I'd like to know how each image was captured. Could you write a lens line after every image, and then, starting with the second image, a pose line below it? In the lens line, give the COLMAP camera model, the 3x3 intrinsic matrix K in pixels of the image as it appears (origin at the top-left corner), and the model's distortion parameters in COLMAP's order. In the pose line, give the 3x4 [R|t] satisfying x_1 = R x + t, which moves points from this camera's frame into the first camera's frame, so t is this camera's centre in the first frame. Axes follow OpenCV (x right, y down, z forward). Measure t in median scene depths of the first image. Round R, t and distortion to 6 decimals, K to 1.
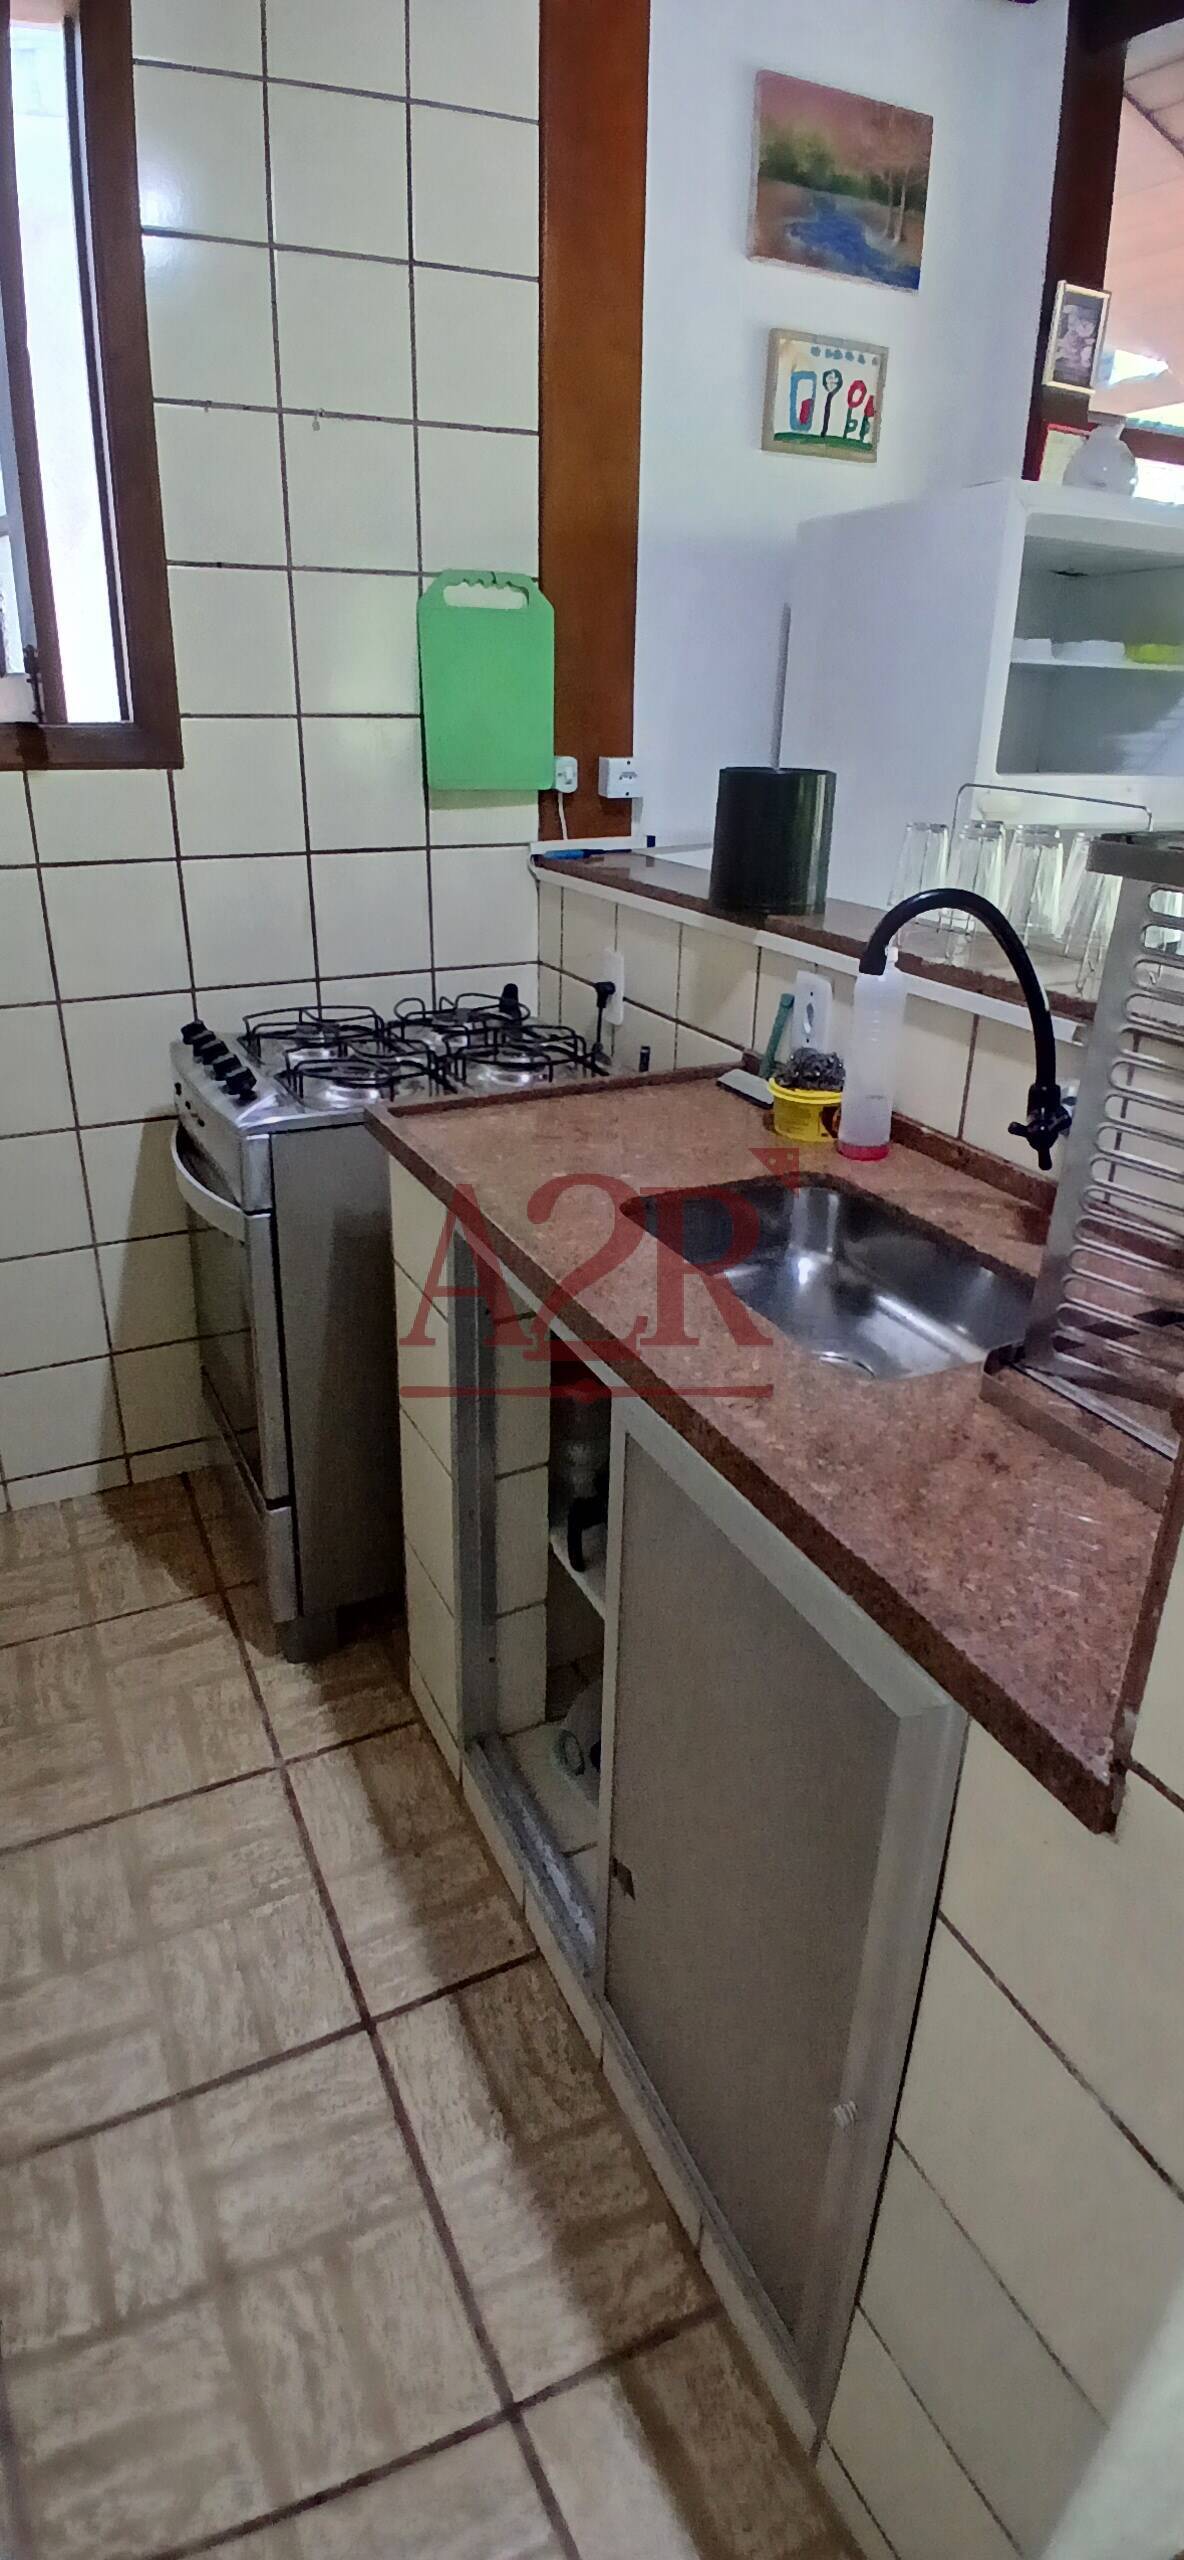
lens RADIAL K [[1287.9, 0, 575.2], [0, 1287.9, 1256.1], [0, 0, 1]] dist [0.001870, -0.045655]
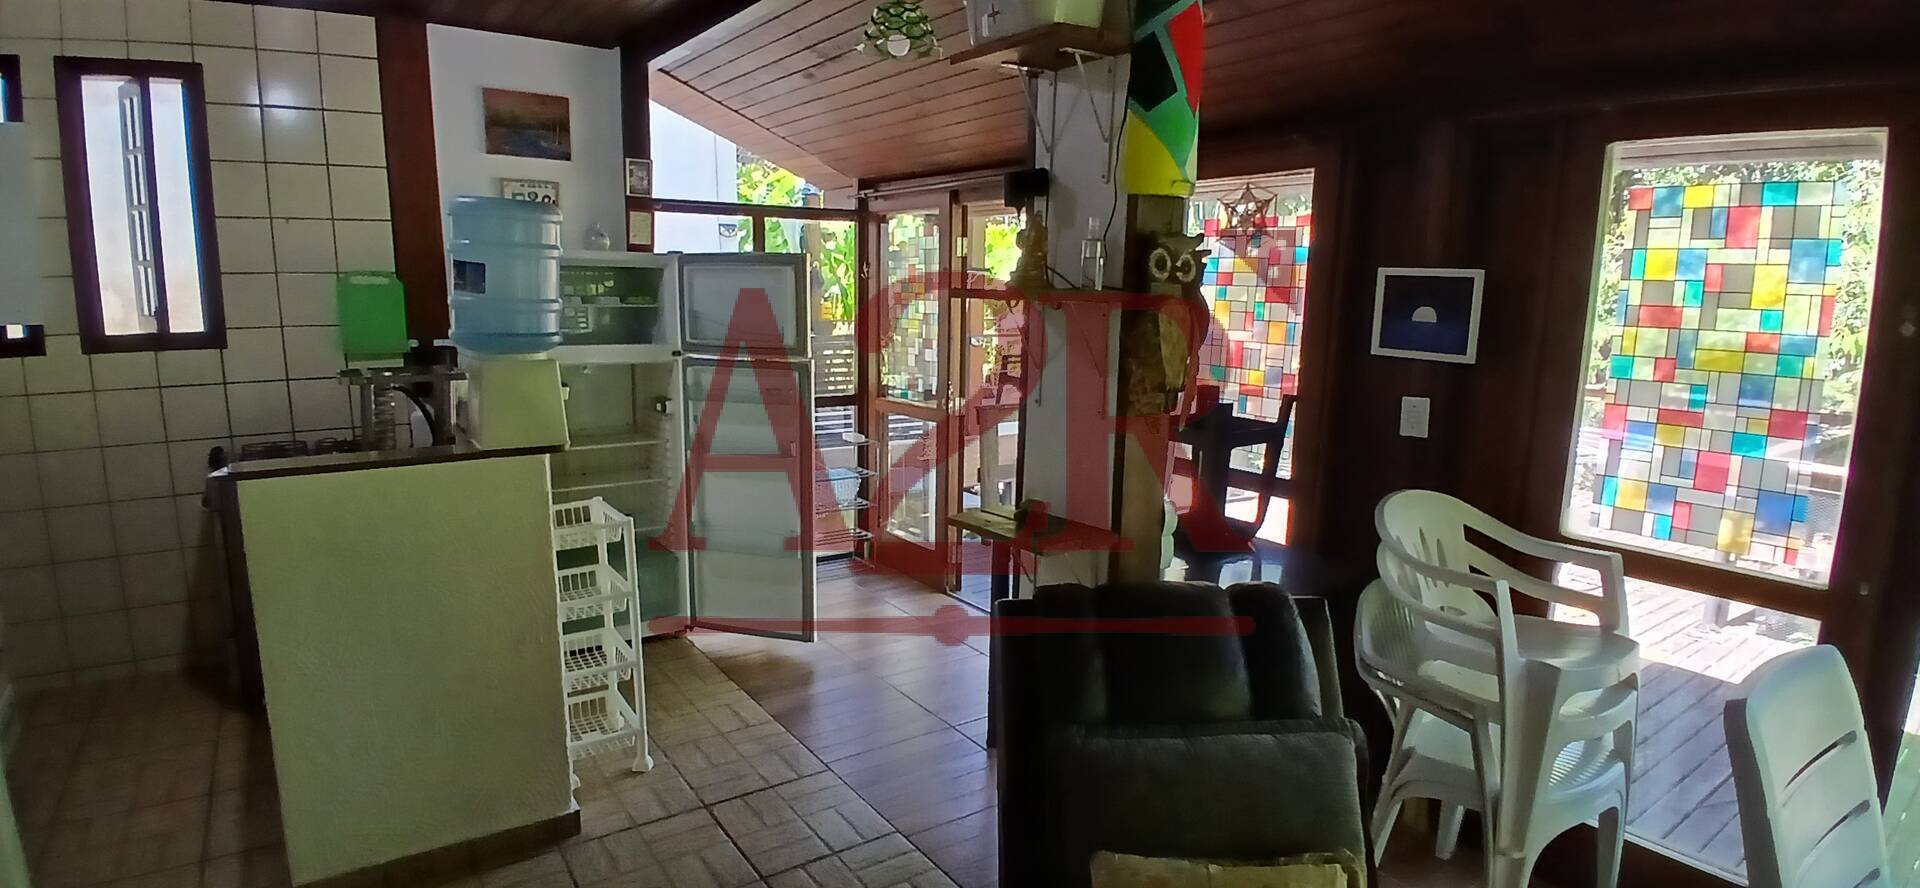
lens RADIAL K [[965.9, 0, 932.4], [0, 965.9, 453.8], [0, 0, 1]] dist [0.001870, -0.045655]
pose [[0.989854, -0.028762, 0.139146, 0.737280], [0.059990, 0.972332, -0.225770, 0.299199], [-0.128803, 0.231827, 0.964192, -0.857358]]
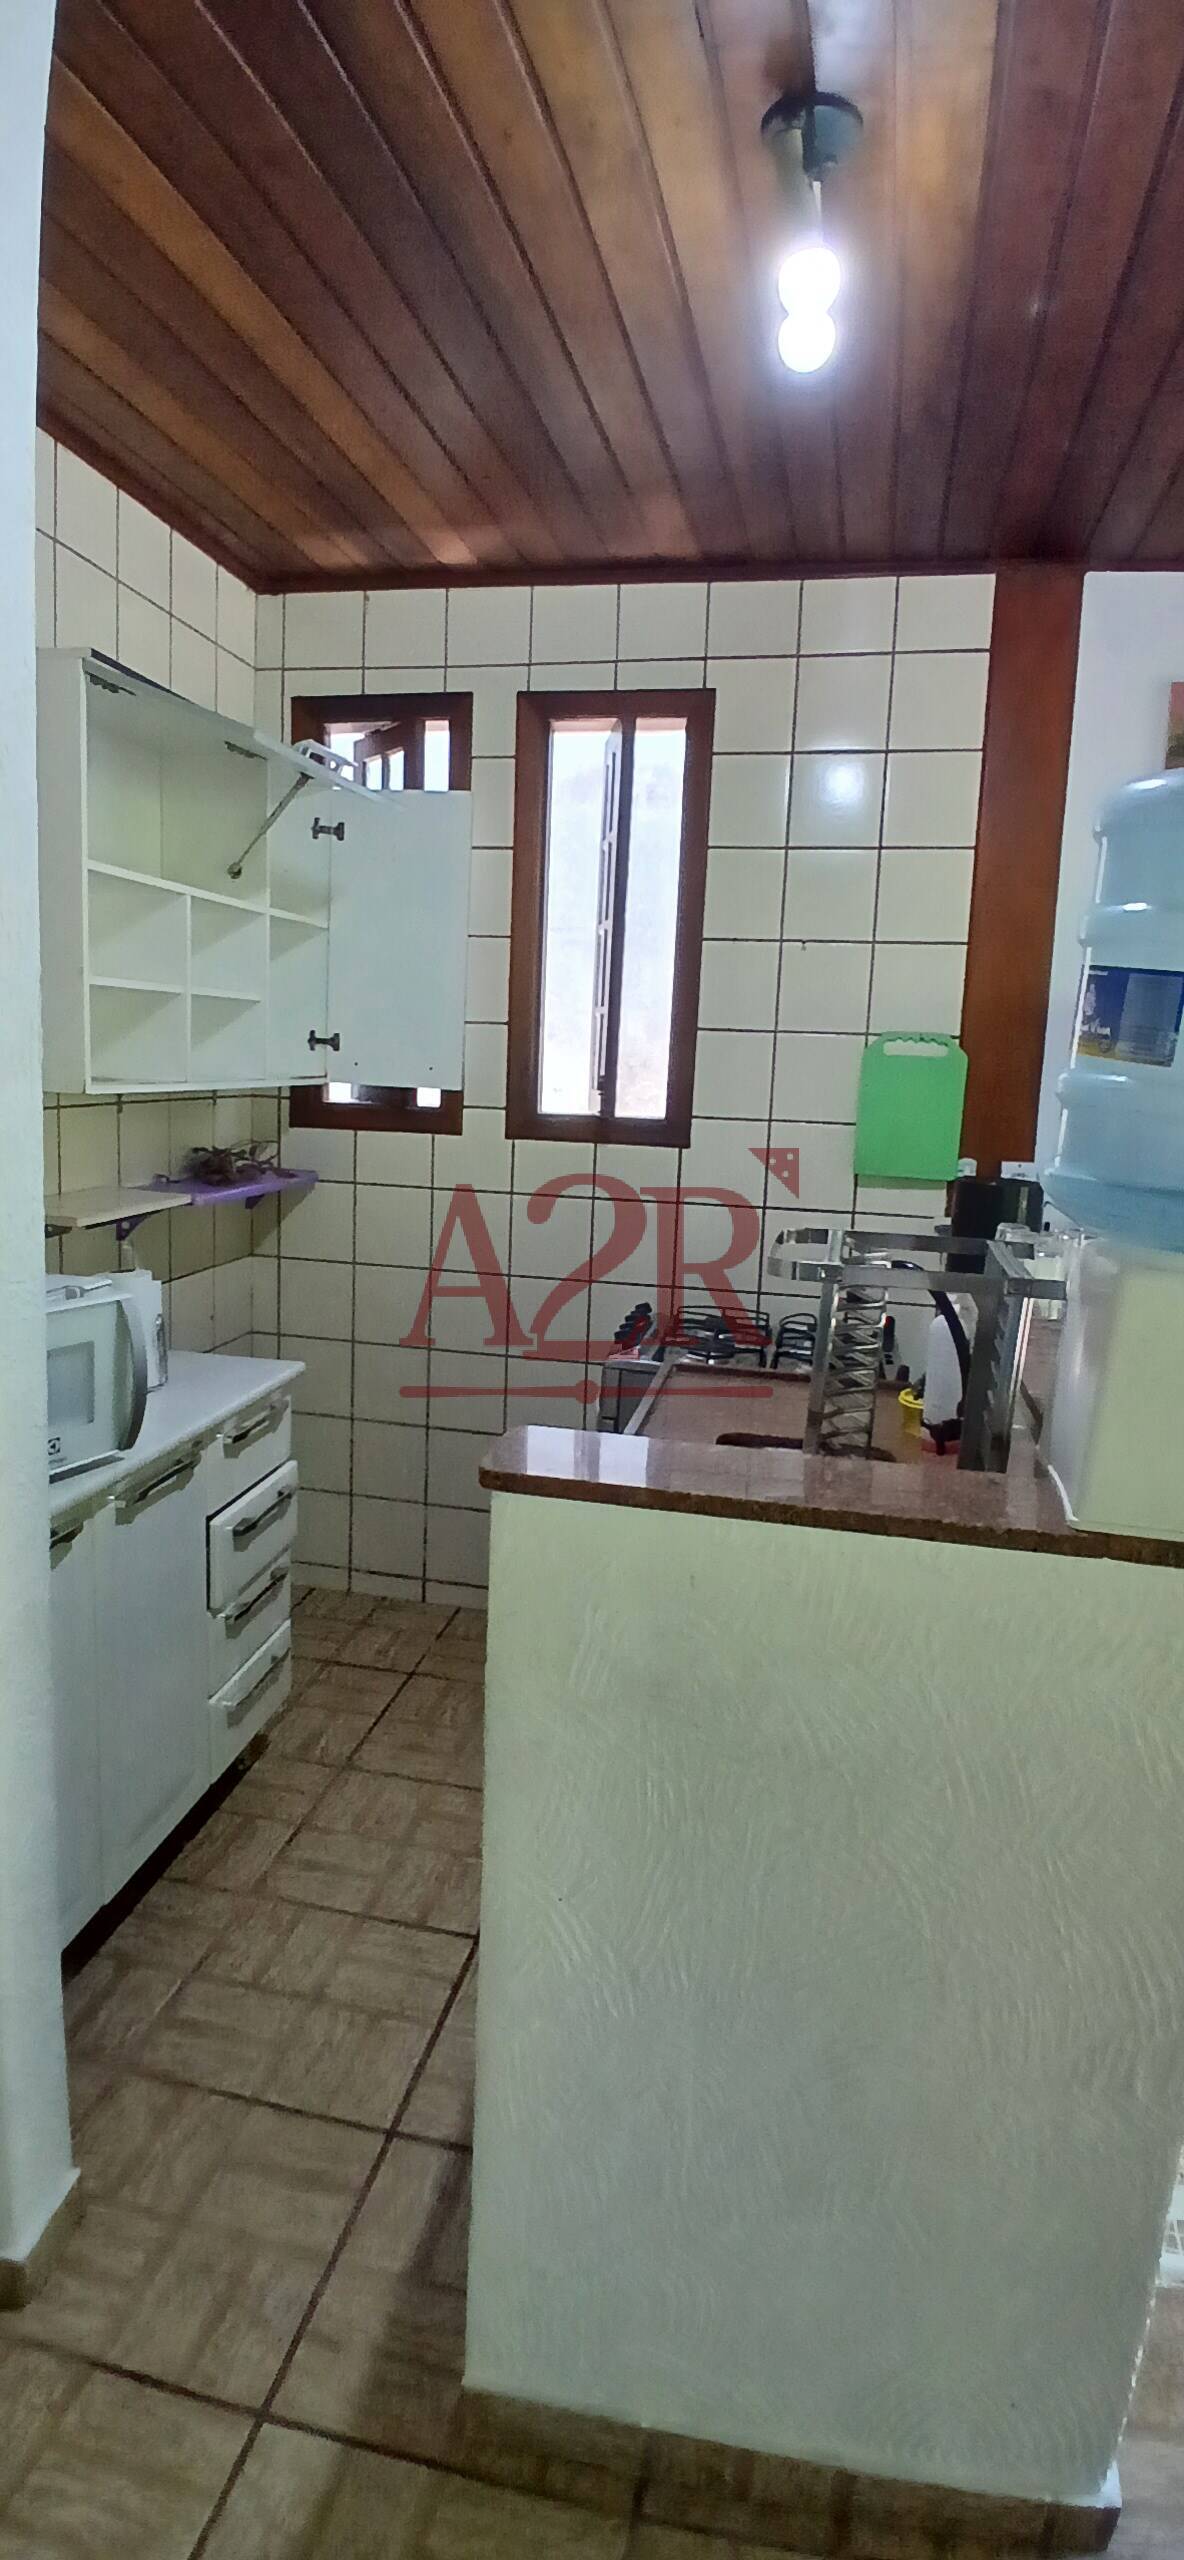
lens RADIAL K [[1287.9, 0, 575.2], [0, 1287.9, 1256.1], [0, 0, 1]] dist [0.001870, -0.045655]
pose [[0.789032, 0.116395, -0.603225, 0.511181], [-0.271091, 0.947089, -0.171849, 0.047742], [0.551305, 0.299123, 0.778837, -0.240258]]
